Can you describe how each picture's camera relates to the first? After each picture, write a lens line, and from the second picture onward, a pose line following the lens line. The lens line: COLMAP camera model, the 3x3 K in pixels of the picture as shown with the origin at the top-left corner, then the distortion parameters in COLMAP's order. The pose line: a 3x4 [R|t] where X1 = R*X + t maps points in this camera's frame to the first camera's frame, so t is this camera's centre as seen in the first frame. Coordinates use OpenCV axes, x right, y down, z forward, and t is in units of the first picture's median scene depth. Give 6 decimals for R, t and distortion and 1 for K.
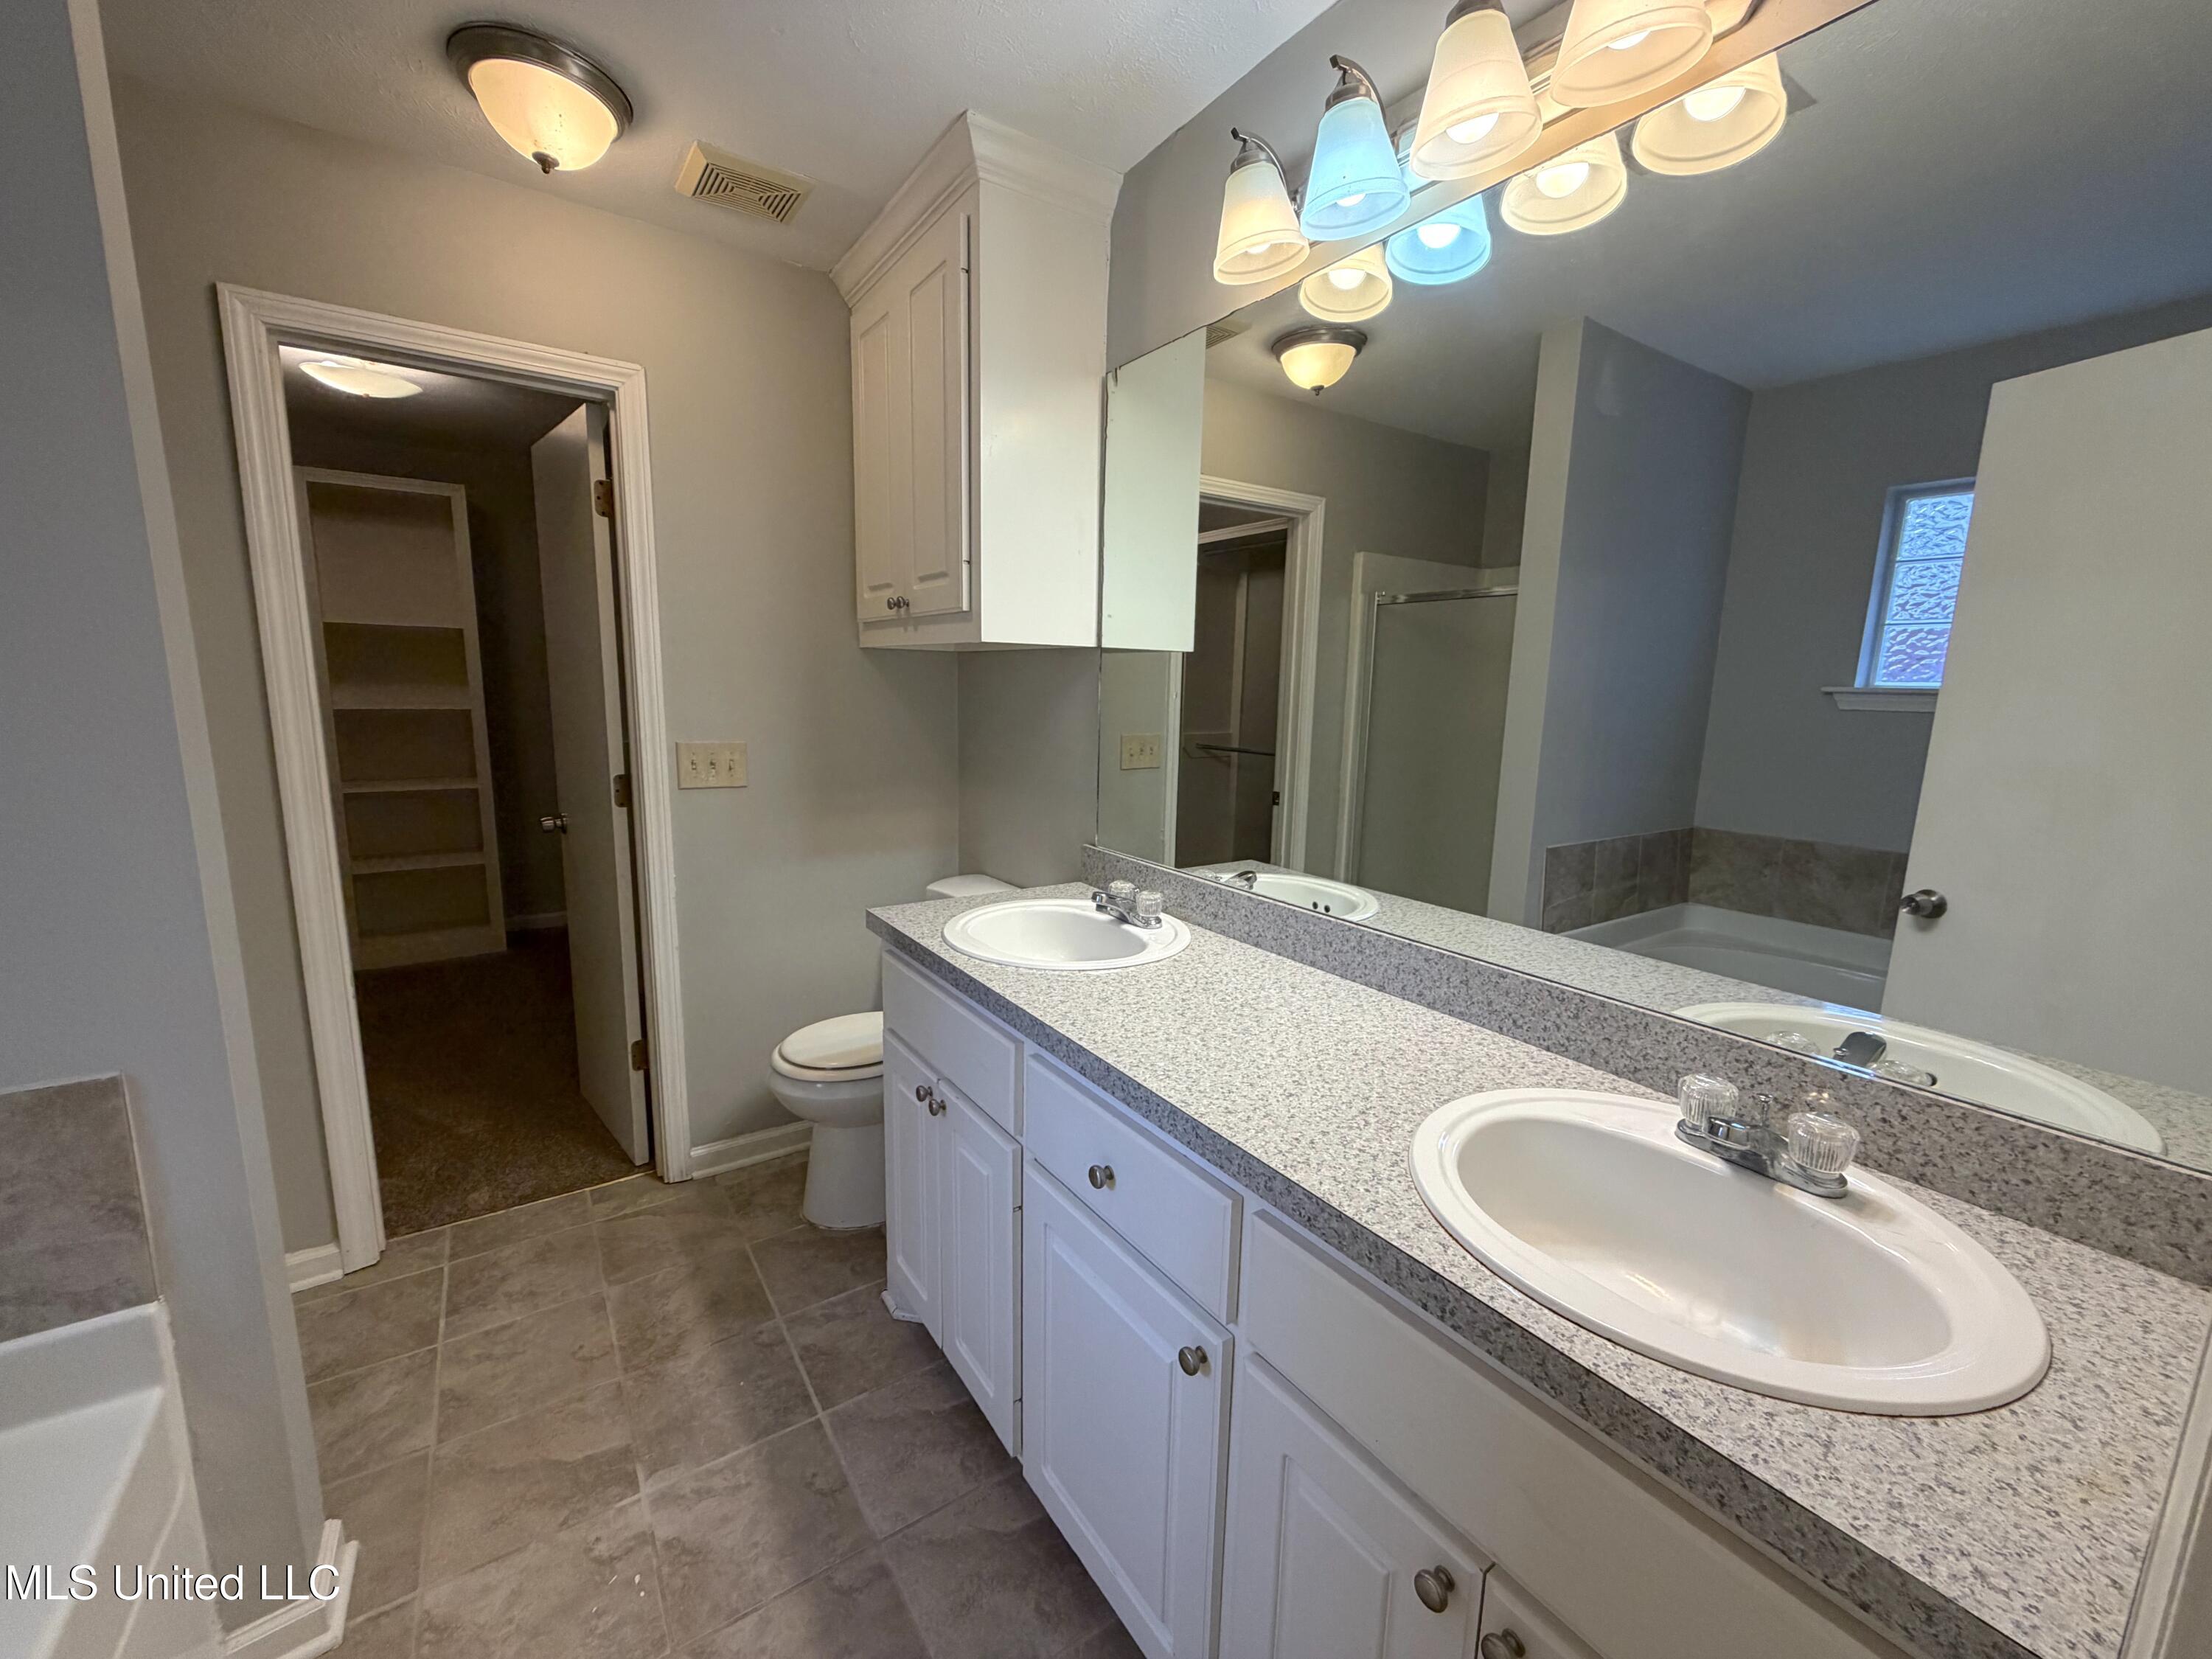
lens RADIAL K [[879.3, 0, 1098.5], [0, 879.3, 830.1], [0, 0, 1]] dist [-0.000564, -0.000260]
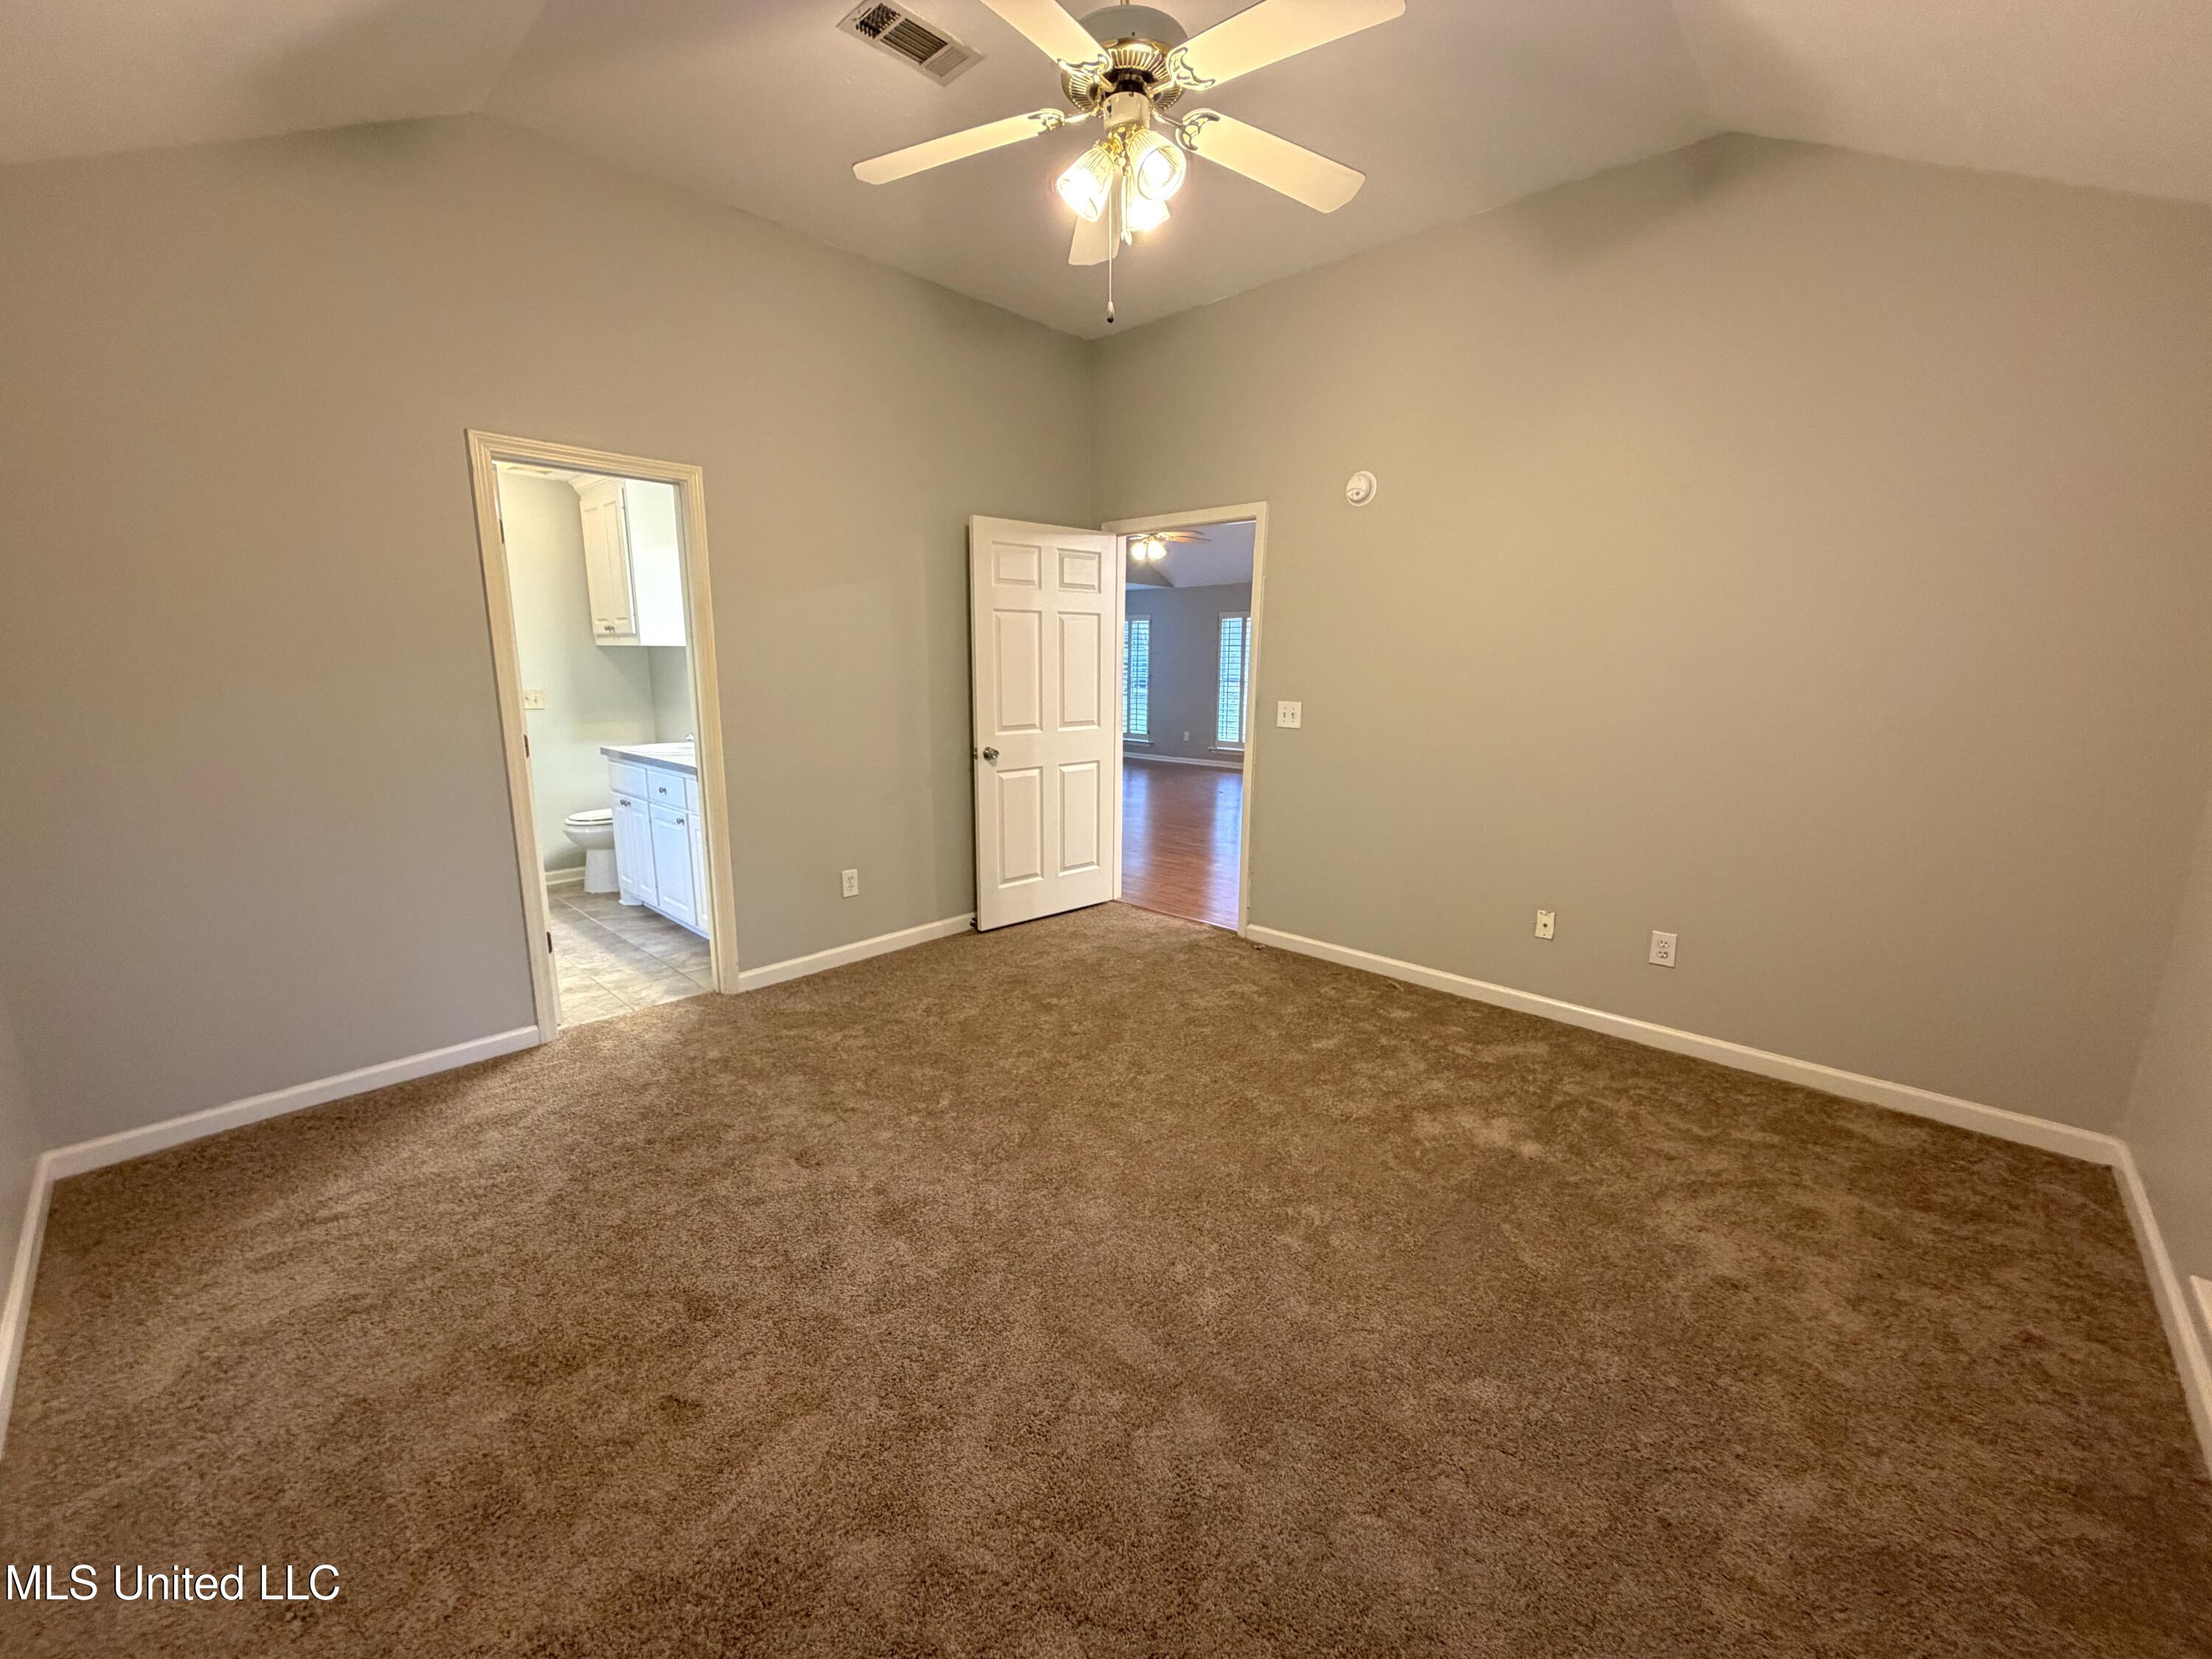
lens RADIAL K [[879.3, 0, 1098.5], [0, 879.3, 830.1], [0, 0, 1]] dist [-0.000564, -0.000260]
pose [[0.976335, -0.053524, 0.209536, 0.537583], [0.048820, 0.998427, 0.027564, 0.286952], [-0.210681, -0.016682, 0.977412, -1.614076]]
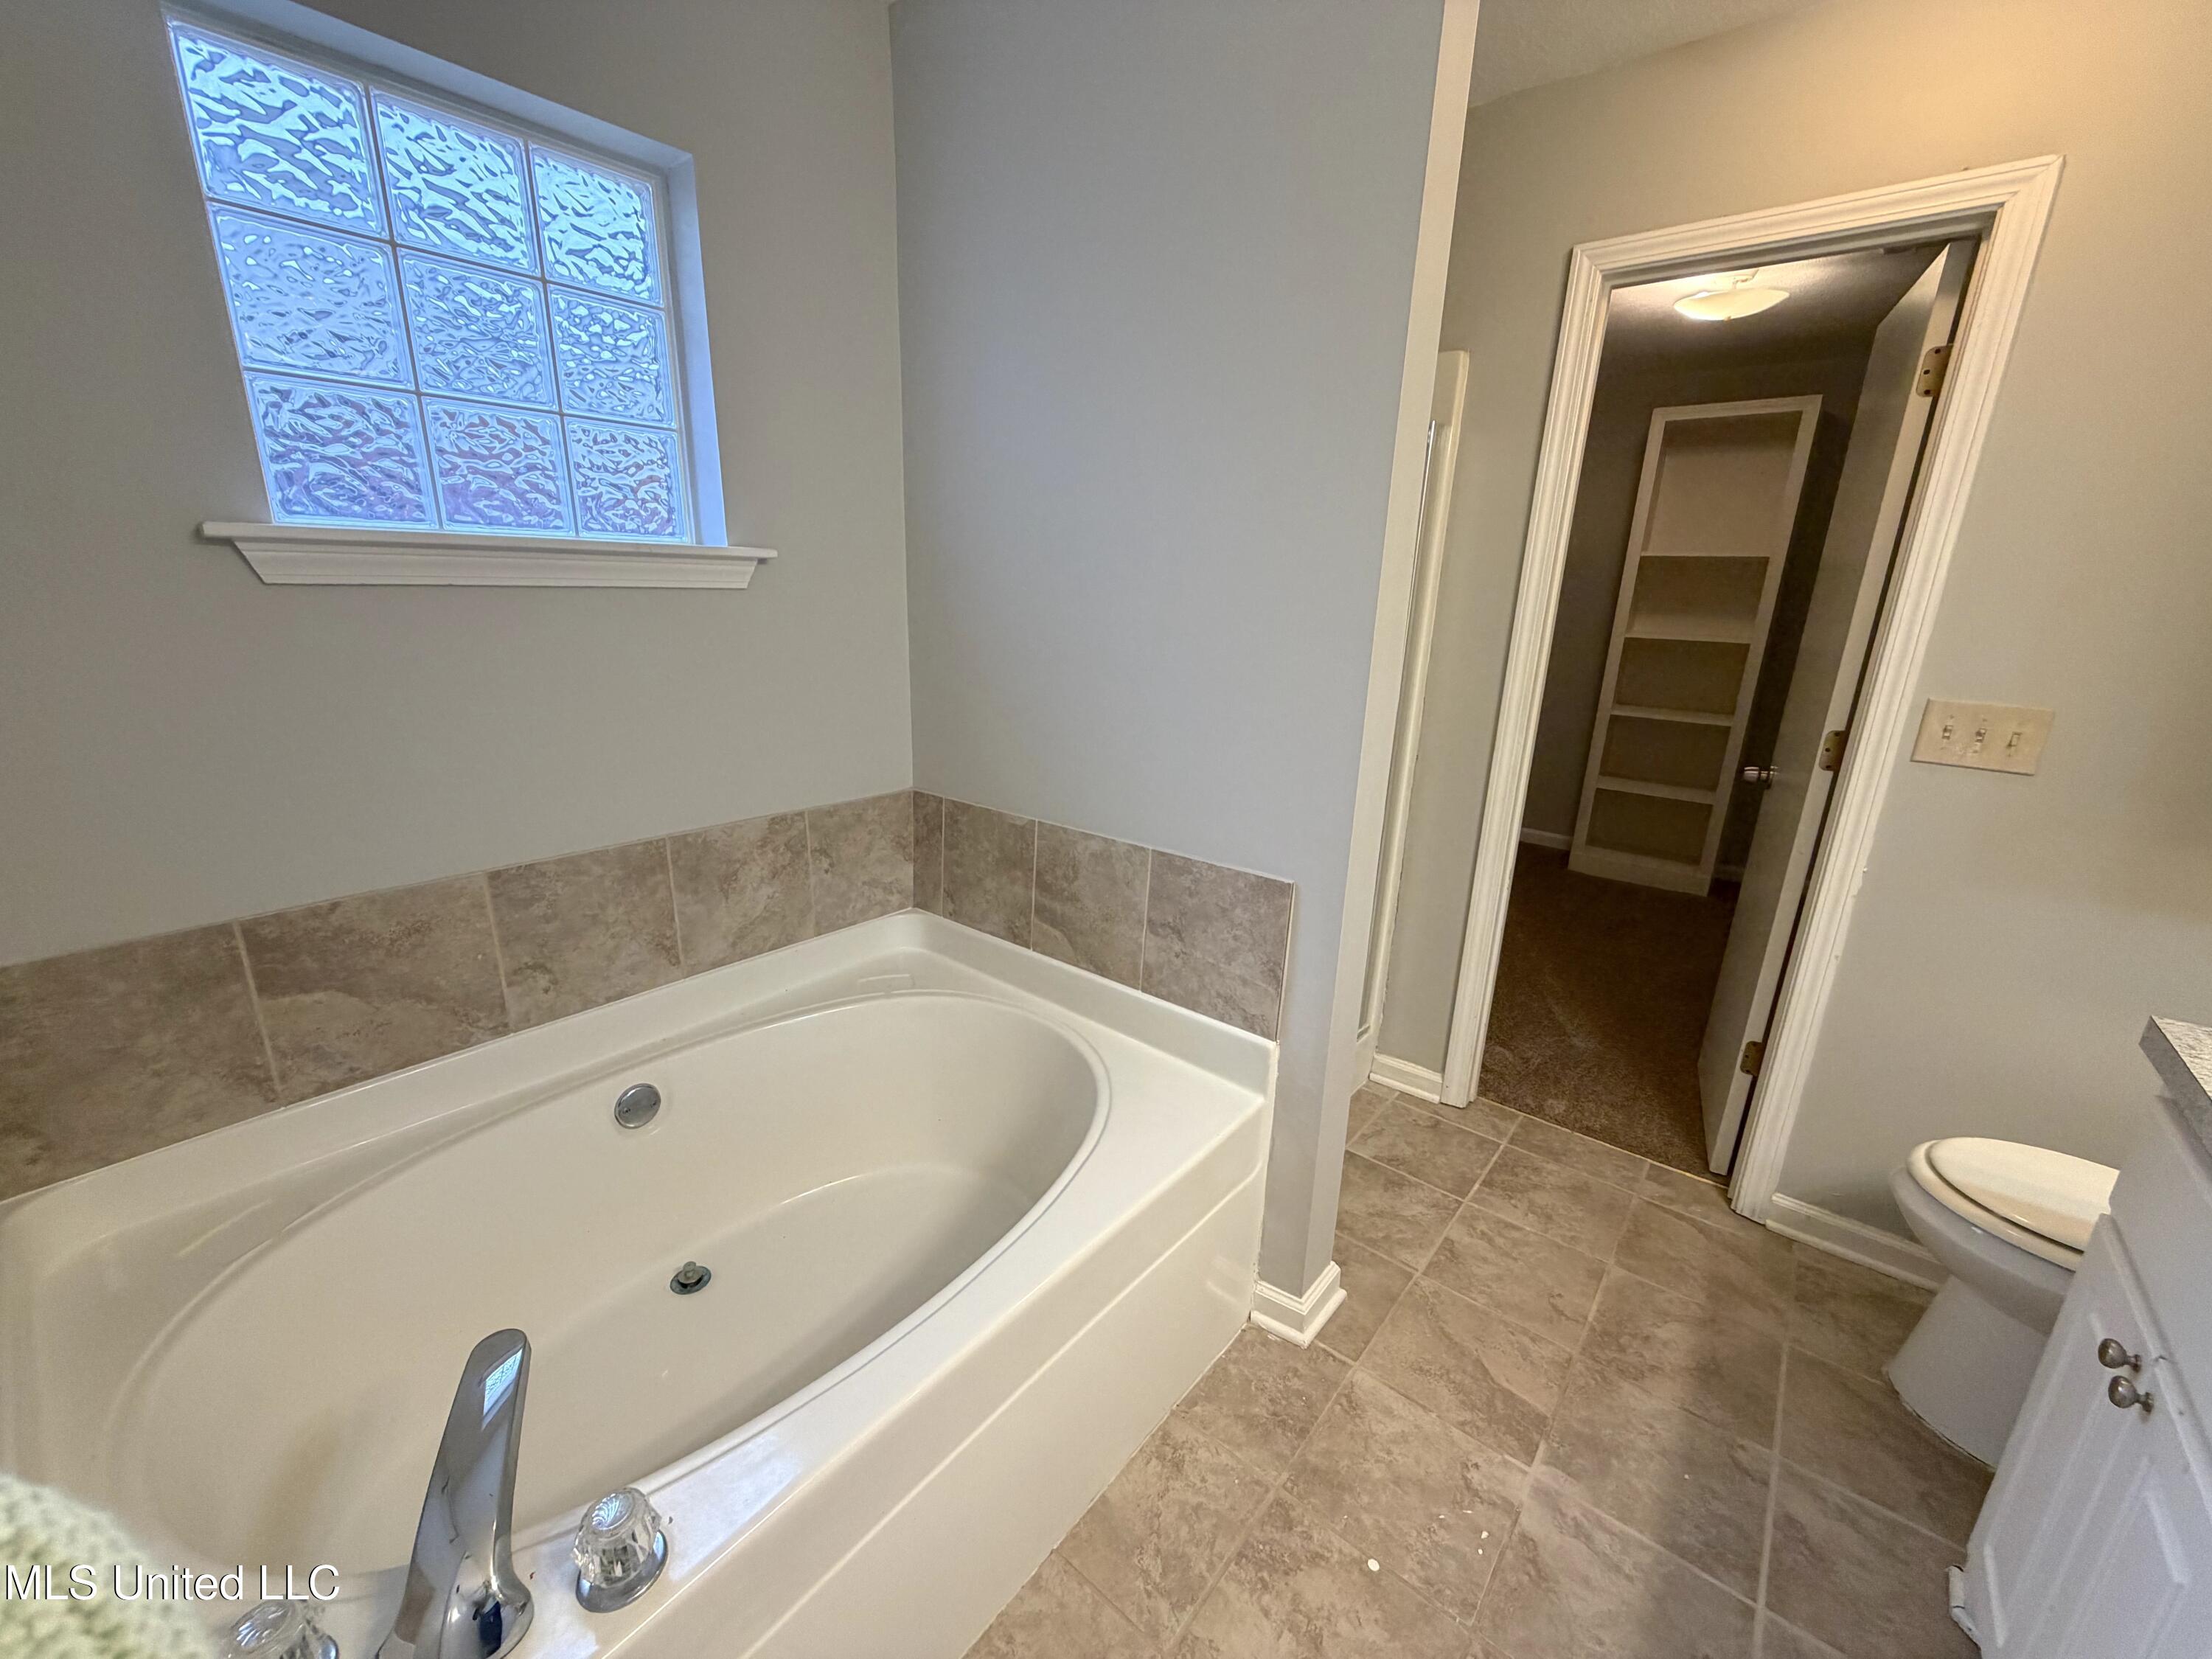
lens RADIAL K [[879.3, 0, 1098.5], [0, 879.3, 830.1], [0, 0, 1]] dist [-0.000564, -0.000260]
pose [[0.276281, 0.247937, -0.928545, 0.049057], [-0.181531, 0.962222, 0.202916, -0.018135], [0.943777, 0.112498, 0.310852, 0.133298]]
